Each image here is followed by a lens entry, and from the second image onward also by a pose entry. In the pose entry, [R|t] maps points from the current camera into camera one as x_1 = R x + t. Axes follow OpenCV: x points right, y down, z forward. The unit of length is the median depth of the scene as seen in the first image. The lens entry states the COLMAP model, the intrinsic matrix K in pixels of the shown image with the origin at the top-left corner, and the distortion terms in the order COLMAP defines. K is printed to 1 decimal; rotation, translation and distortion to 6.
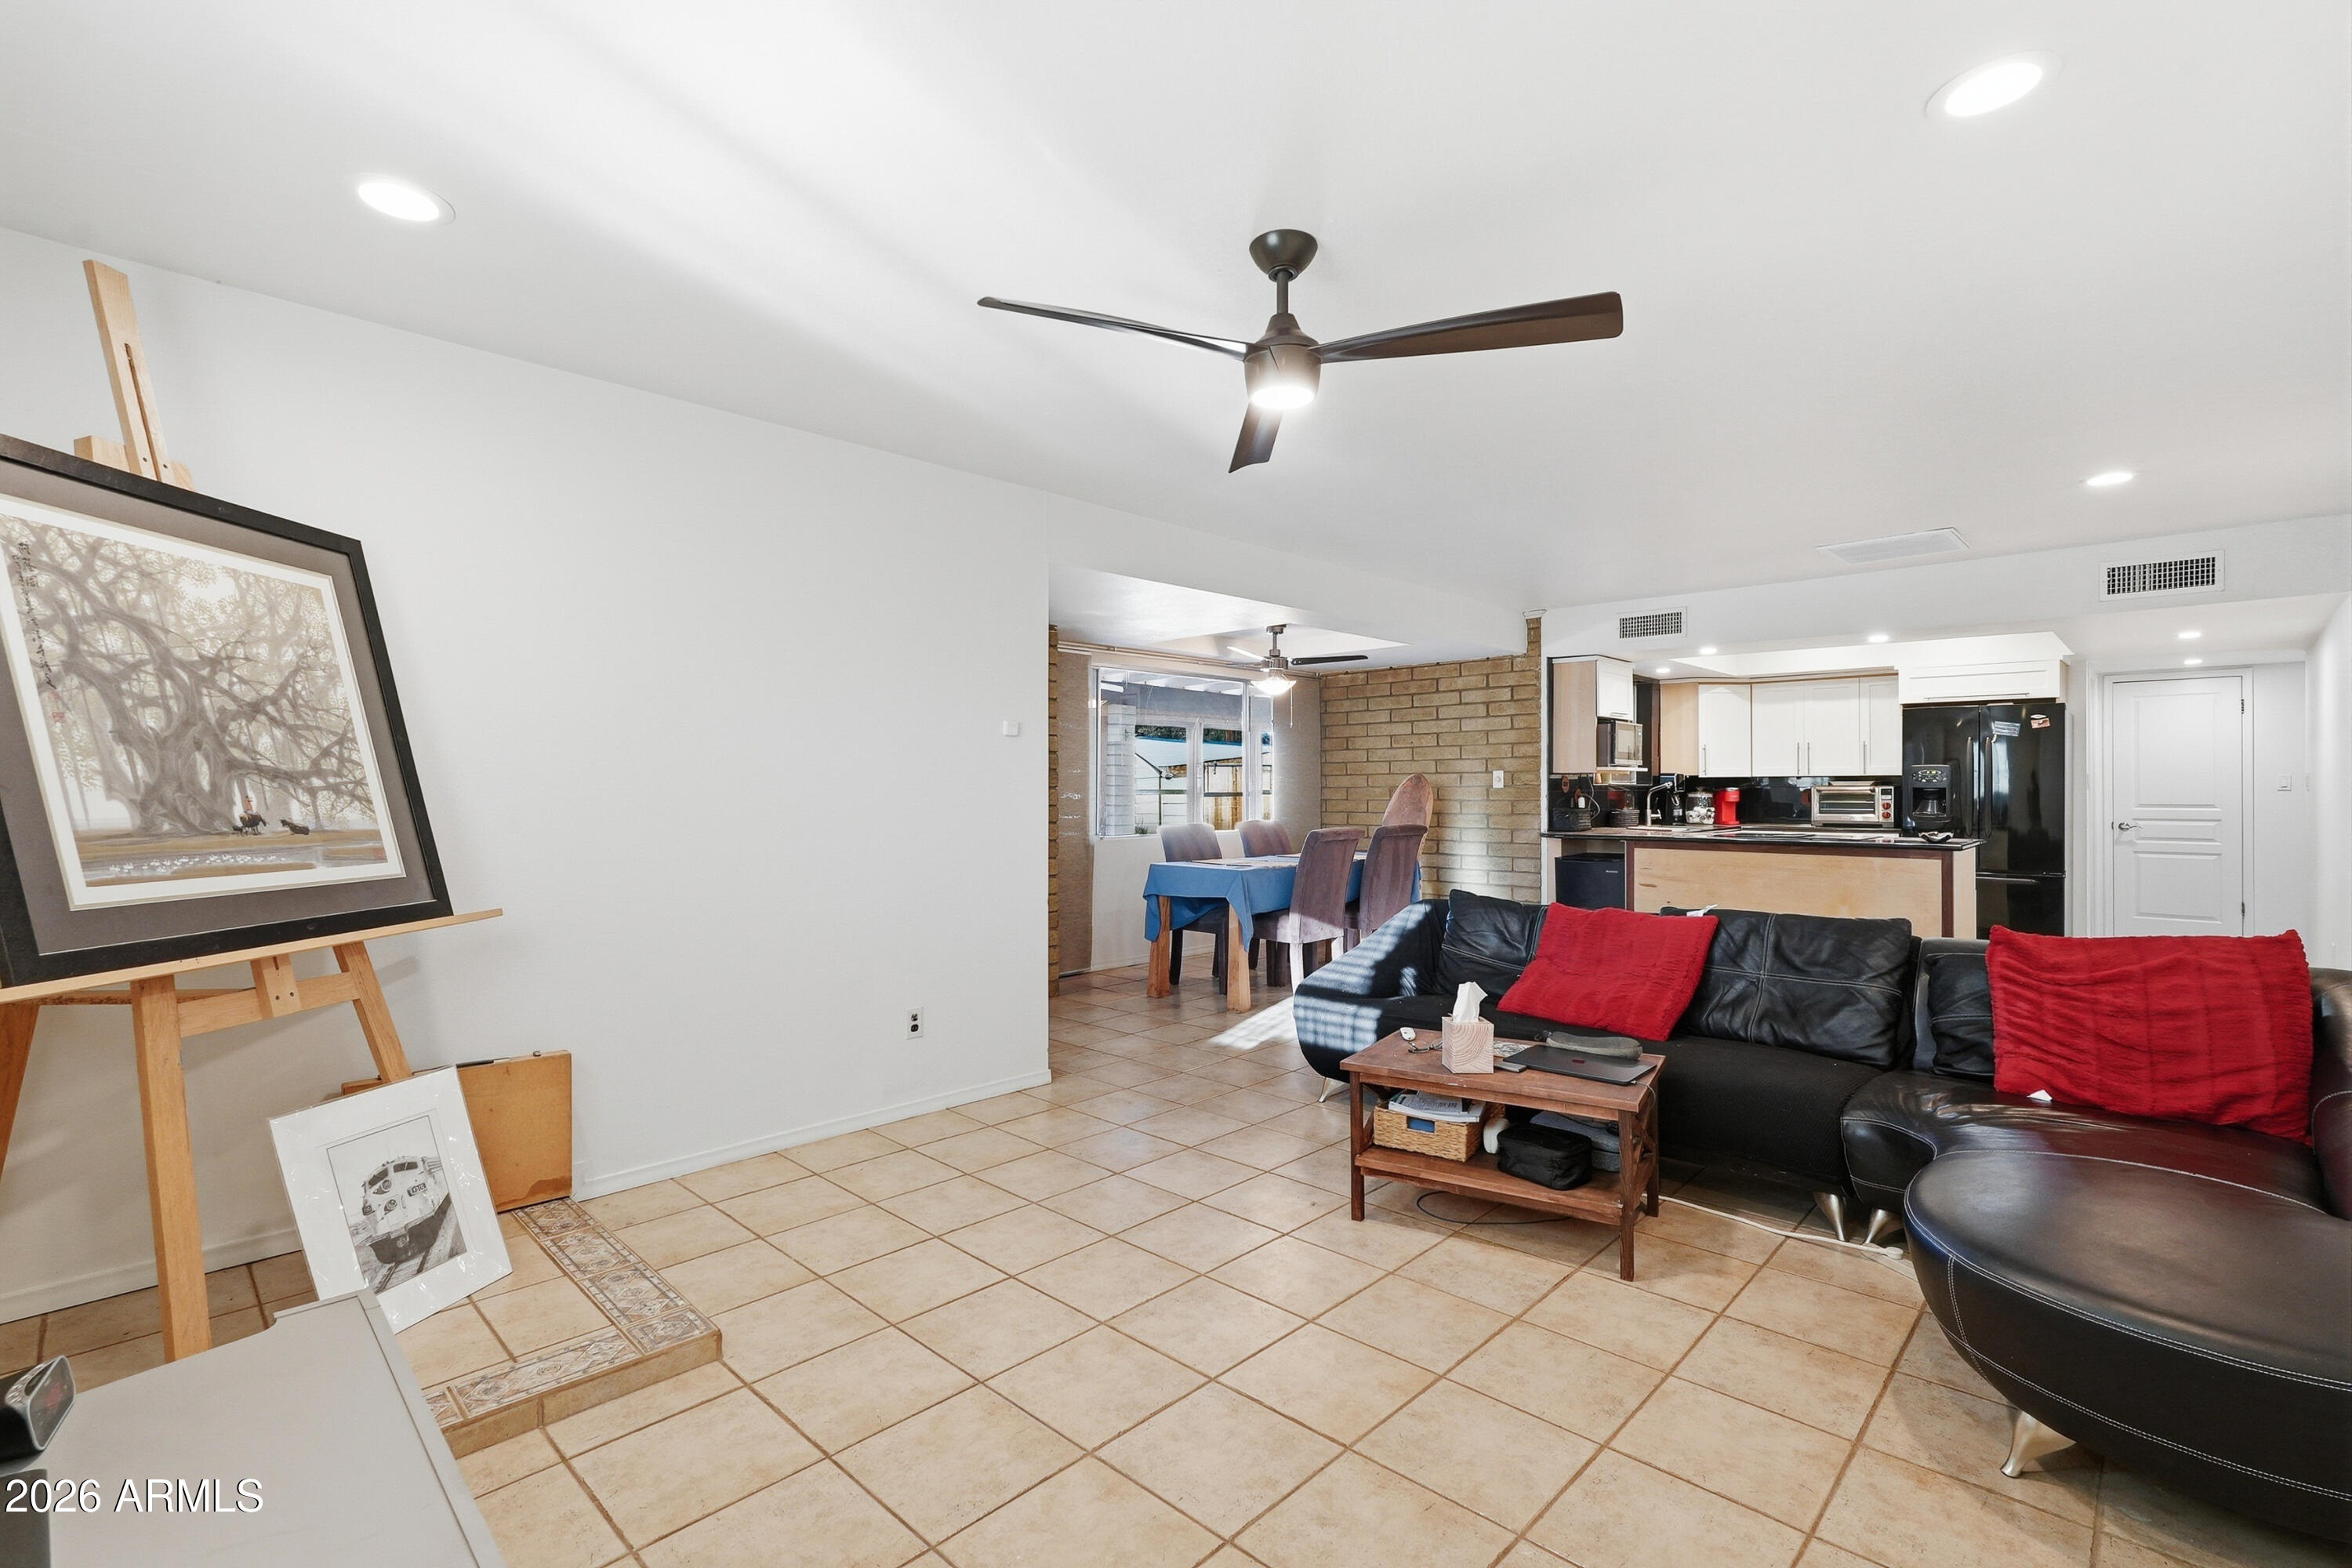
lens RADIAL K [[1056.4, 0, 1173.2], [0, 1056.4, 786.2], [0, 0, 1]] dist [0.003030, 0.003263]
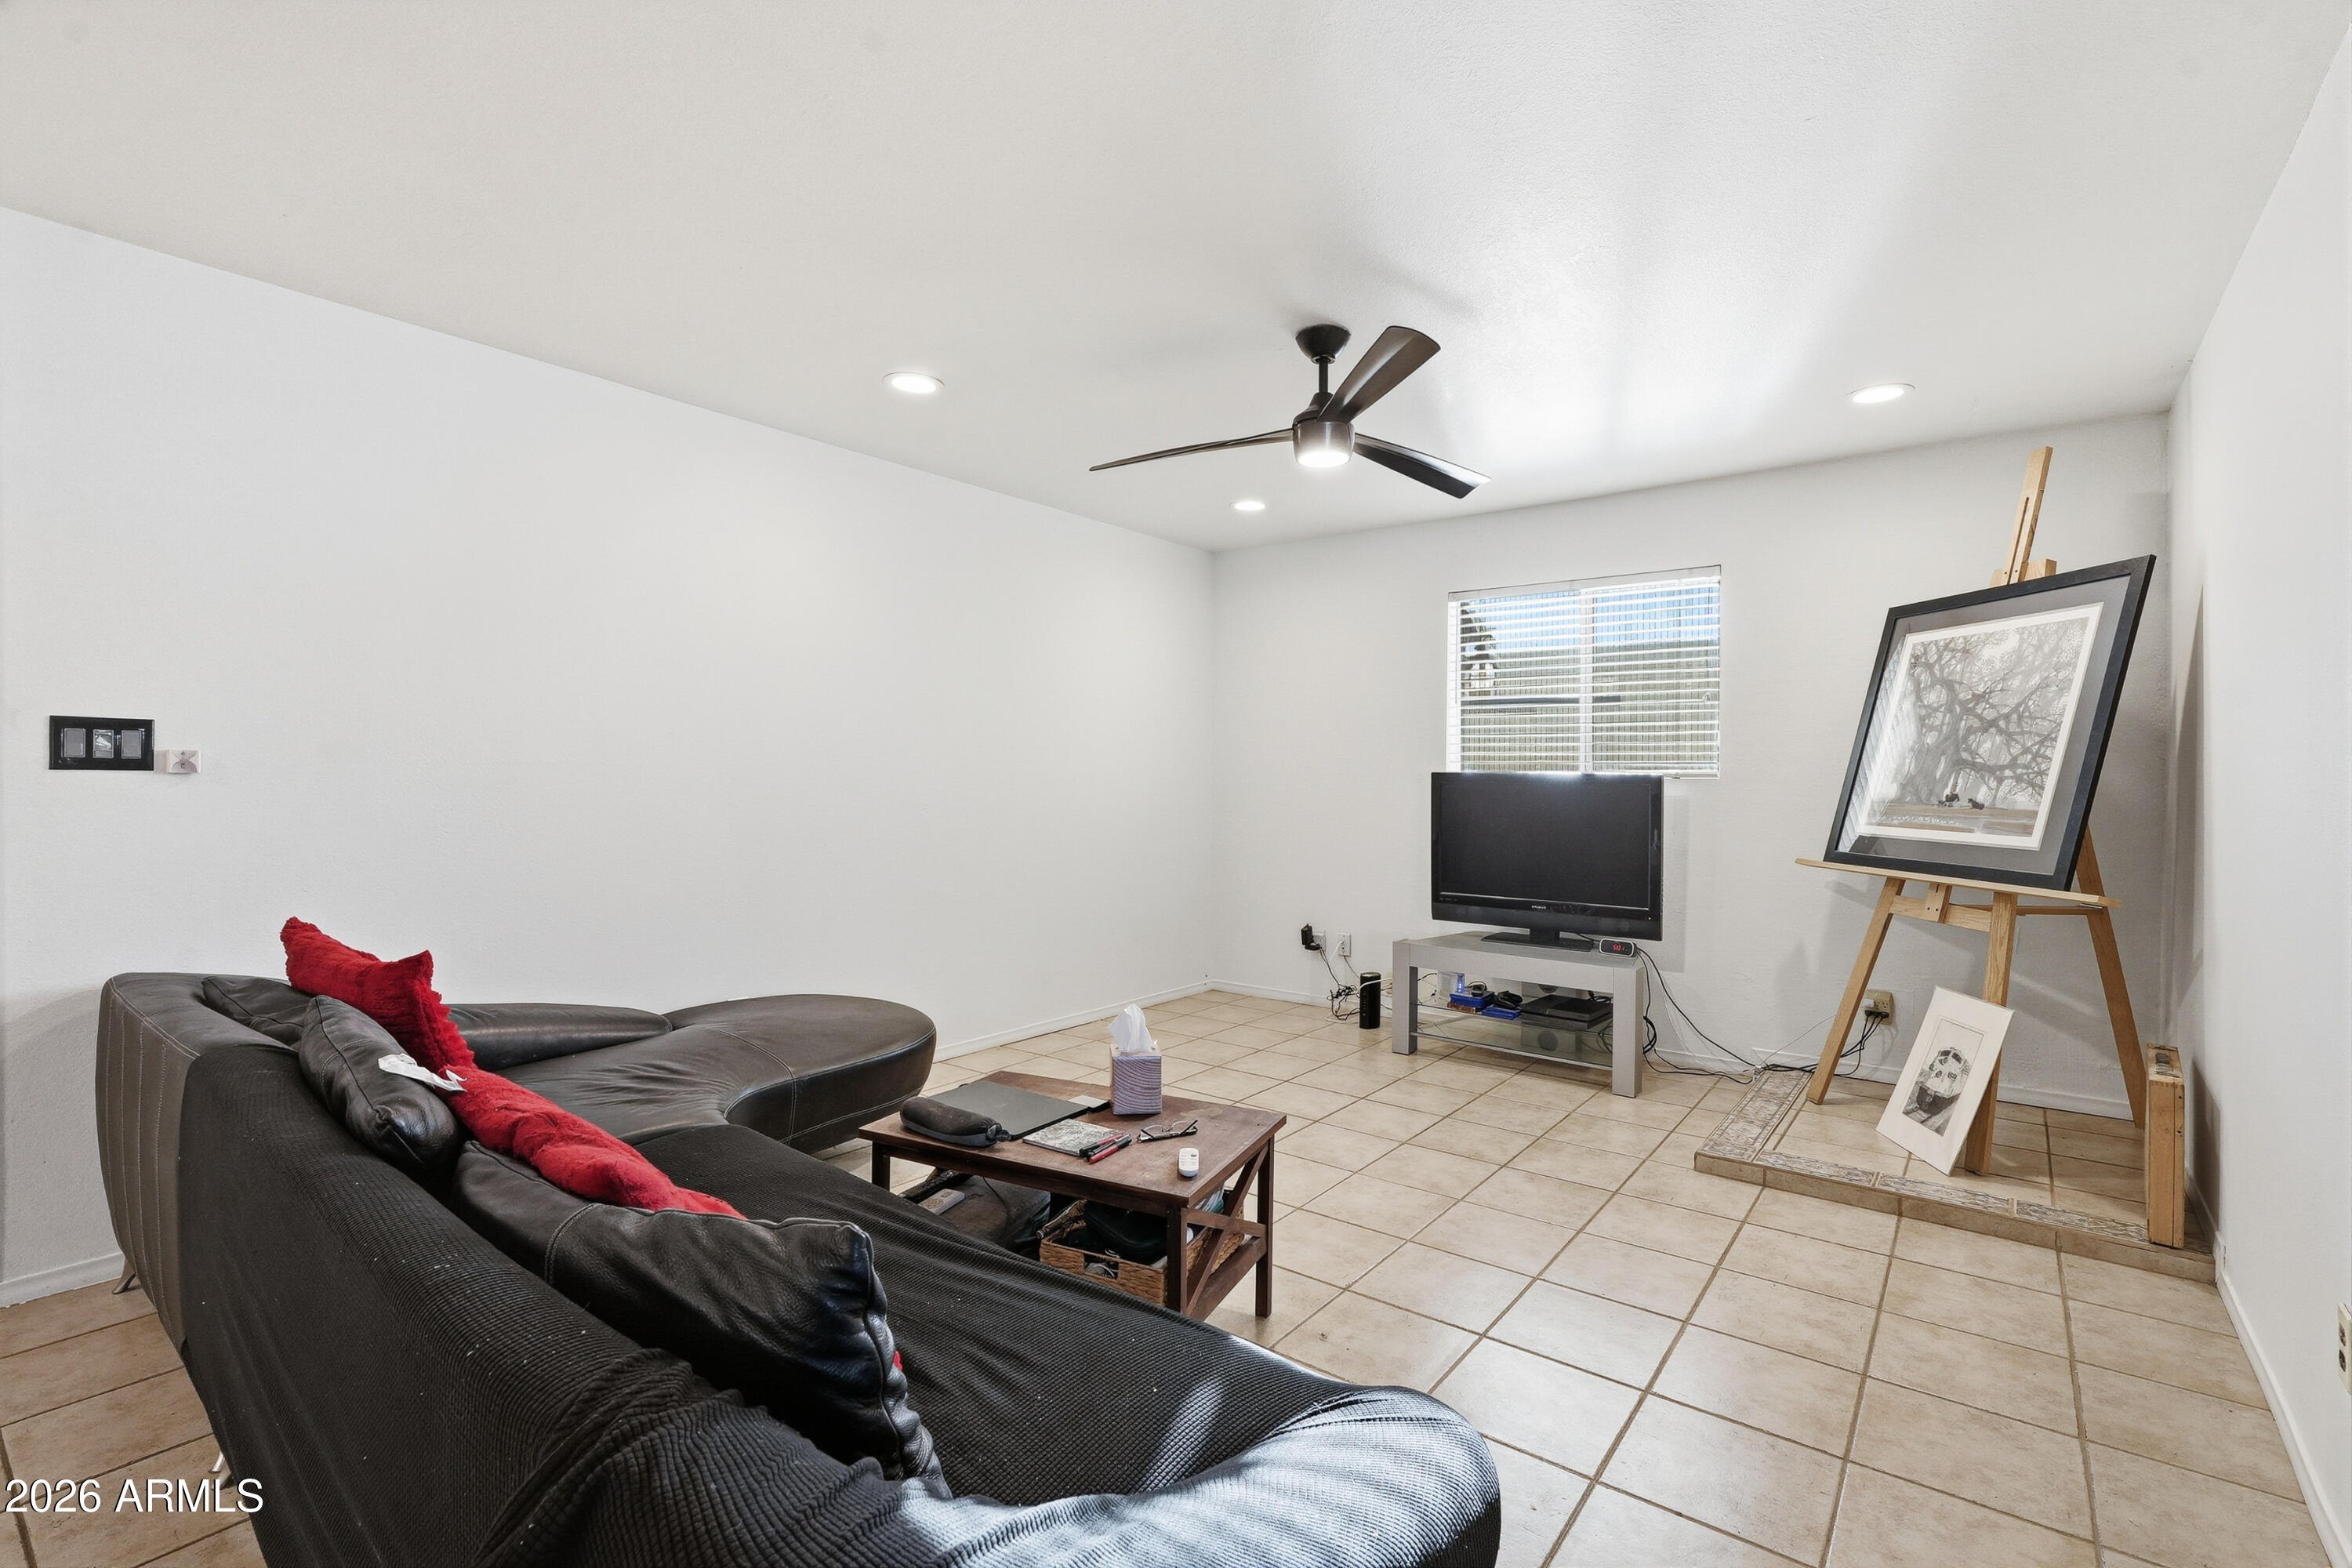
lens RADIAL K [[1056.4, 0, 1170.6], [0, 1056.4, 779.9], [0, 0, 1]] dist [0.003030, 0.003263]
pose [[-0.994218, -0.008459, -0.107046, 0.283476], [-0.008853, 0.999956, 0.003201, 0.006996], [0.107014, 0.004131, -0.994249, 1.517050]]
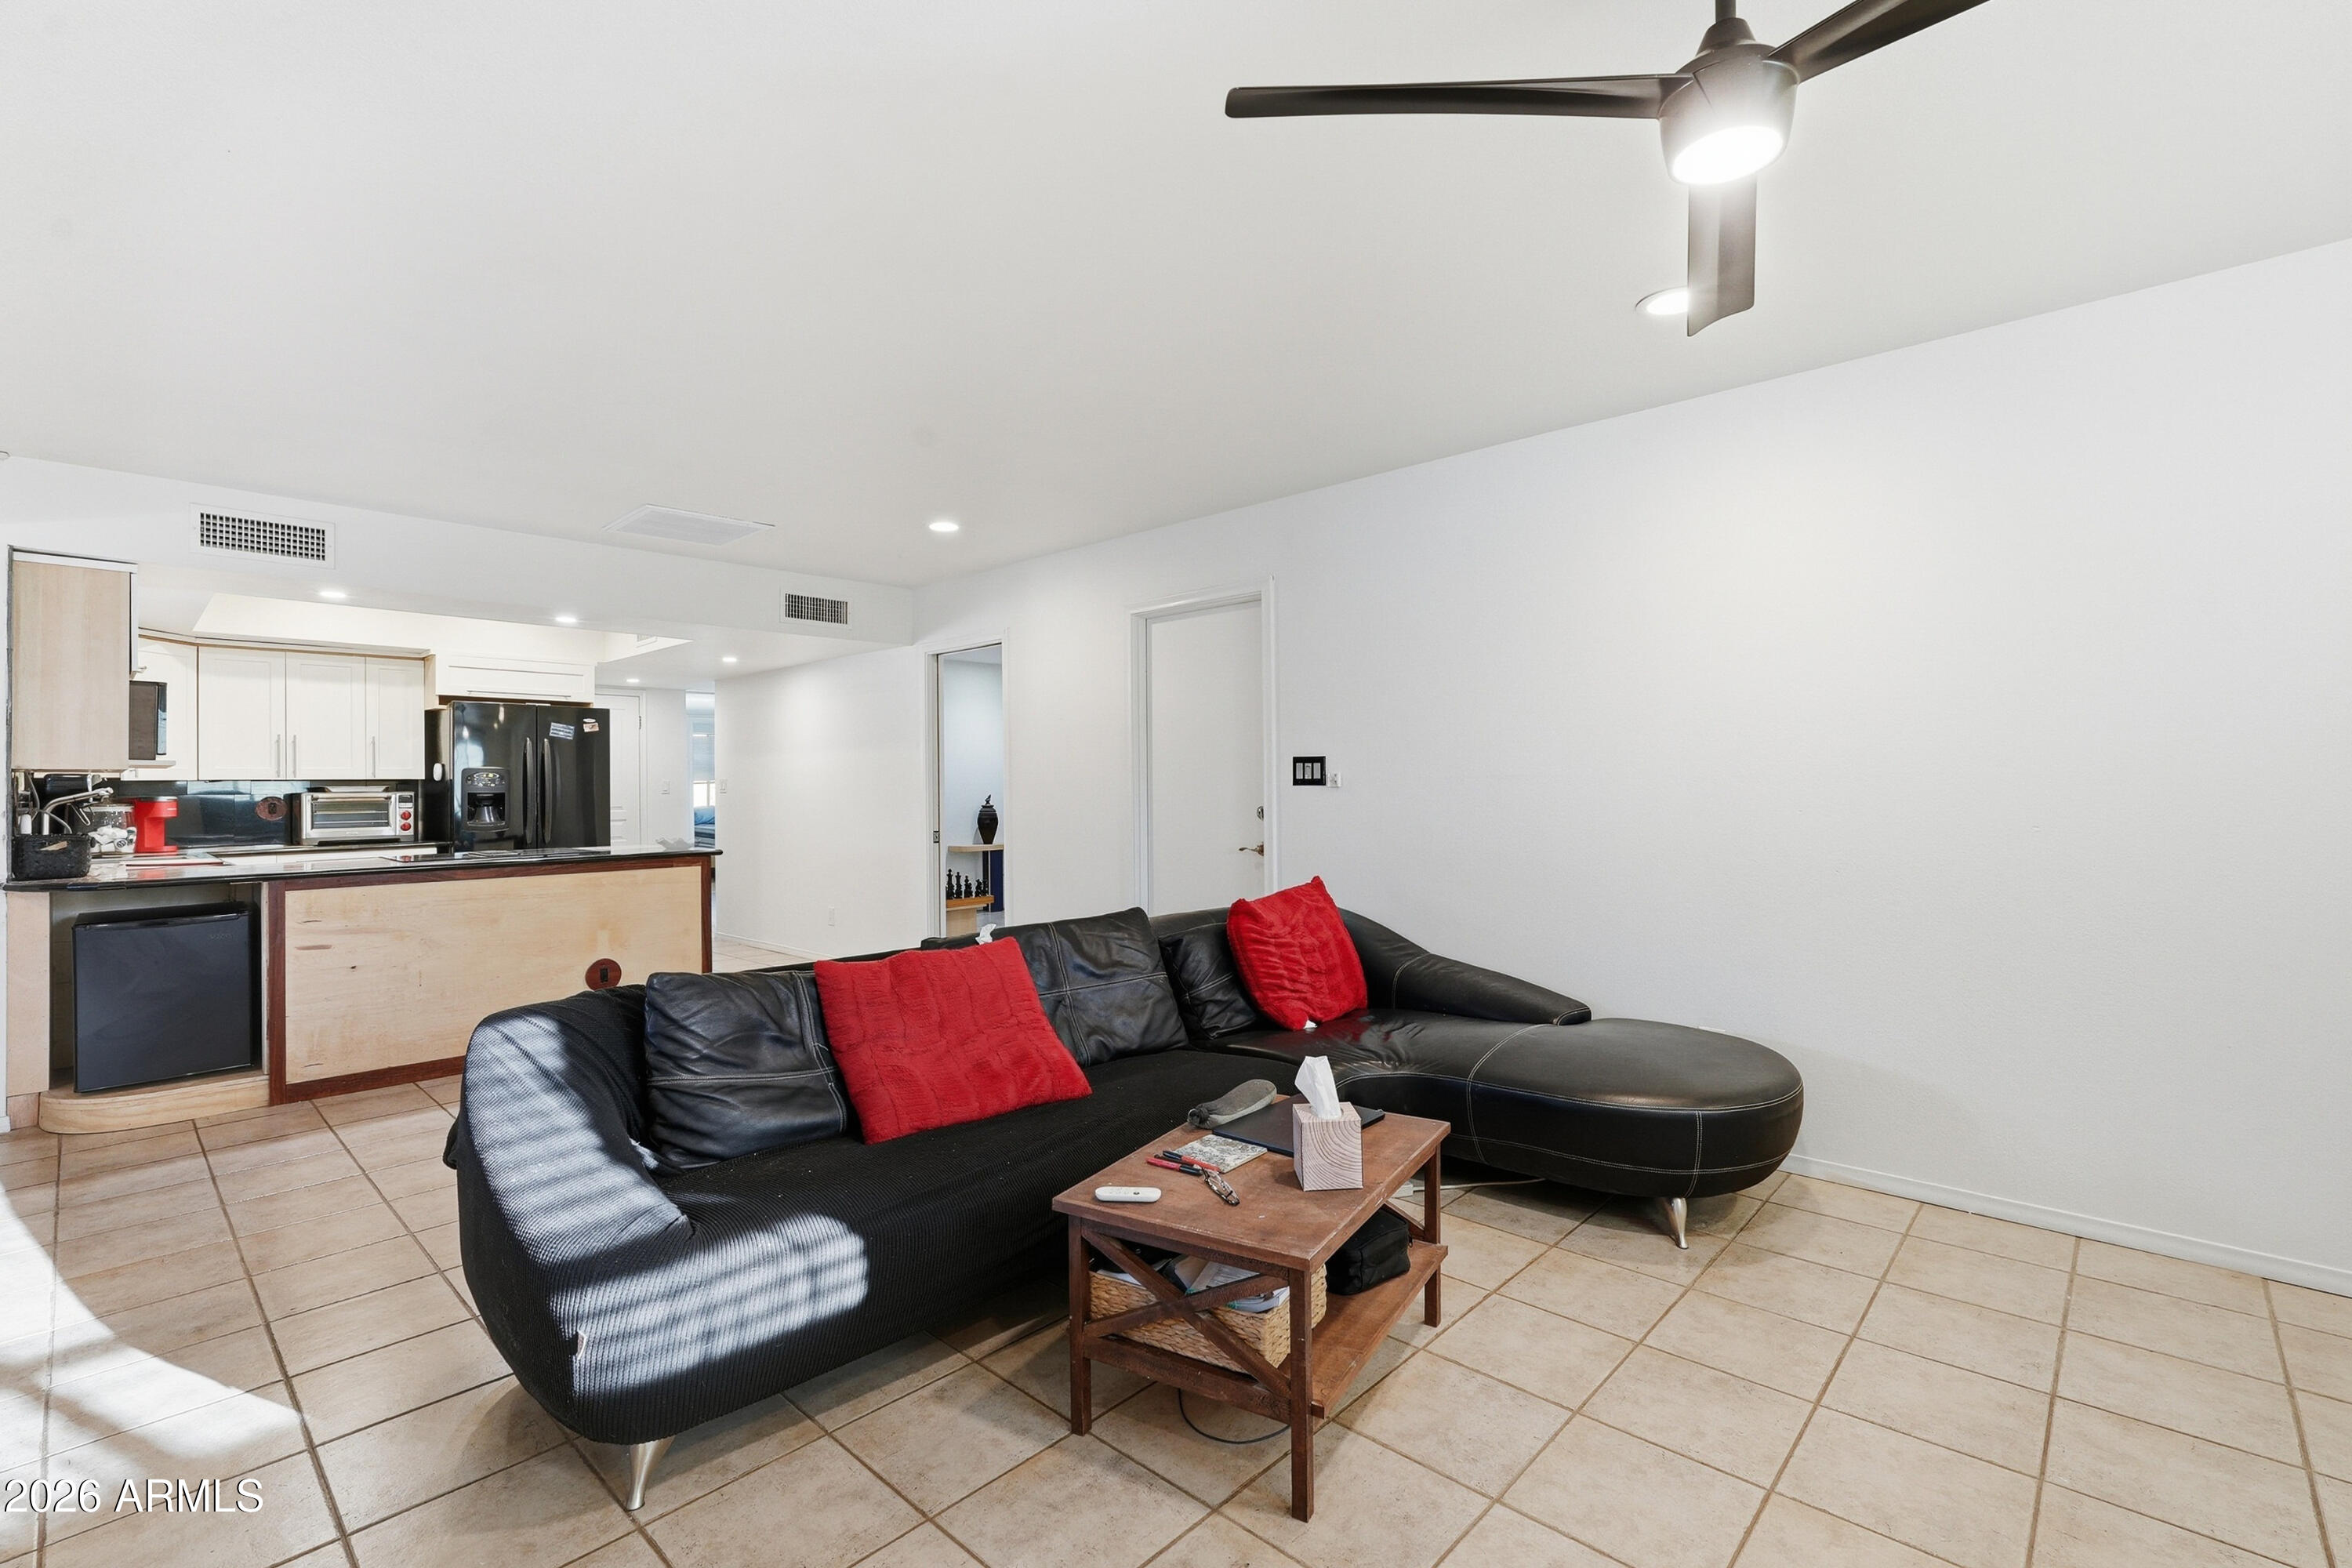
lens RADIAL K [[1056.4, 0, 1171.5], [0, 1056.4, 784.6], [0, 0, 1]] dist [0.003030, 0.003263]
pose [[-0.006709, 0.003468, 0.999971, -0.328996], [0.007105, 0.999969, -0.003420, 0.002292], [-0.999952, 0.007082, -0.006733, 0.834438]]
